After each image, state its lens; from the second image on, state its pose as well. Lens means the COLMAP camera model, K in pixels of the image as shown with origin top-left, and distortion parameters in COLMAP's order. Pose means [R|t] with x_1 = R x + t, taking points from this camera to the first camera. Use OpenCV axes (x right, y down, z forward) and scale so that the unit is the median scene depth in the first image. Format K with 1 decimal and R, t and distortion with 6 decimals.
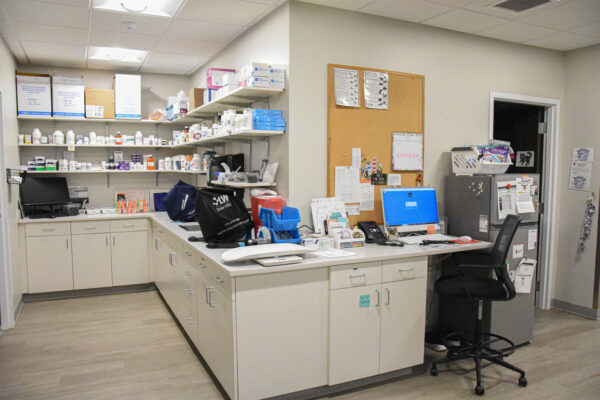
lens RADIAL K [[470.4, 0, 300.3], [0, 470.4, 198.6], [0, 0, 1]] dist [-0.080468, 0.000538]
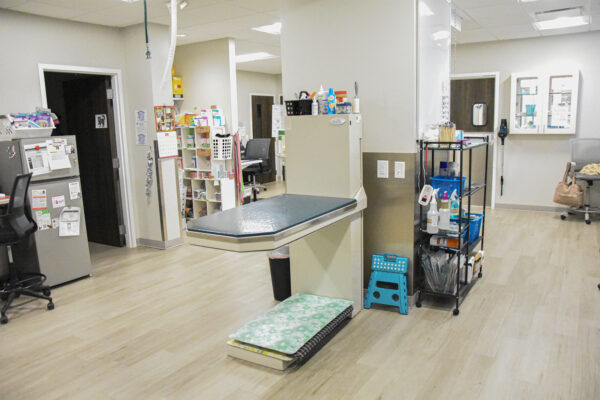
lens RADIAL K [[470.4, 0, 299.4], [0, 470.4, 202.7], [0, 0, 1]] dist [-0.080468, 0.000538]
pose [[0.843766, -0.120454, 0.523021, 0.363106], [0.071283, 0.991008, 0.113236, 0.025693], [-0.531957, -0.058262, 0.844765, -0.321202]]
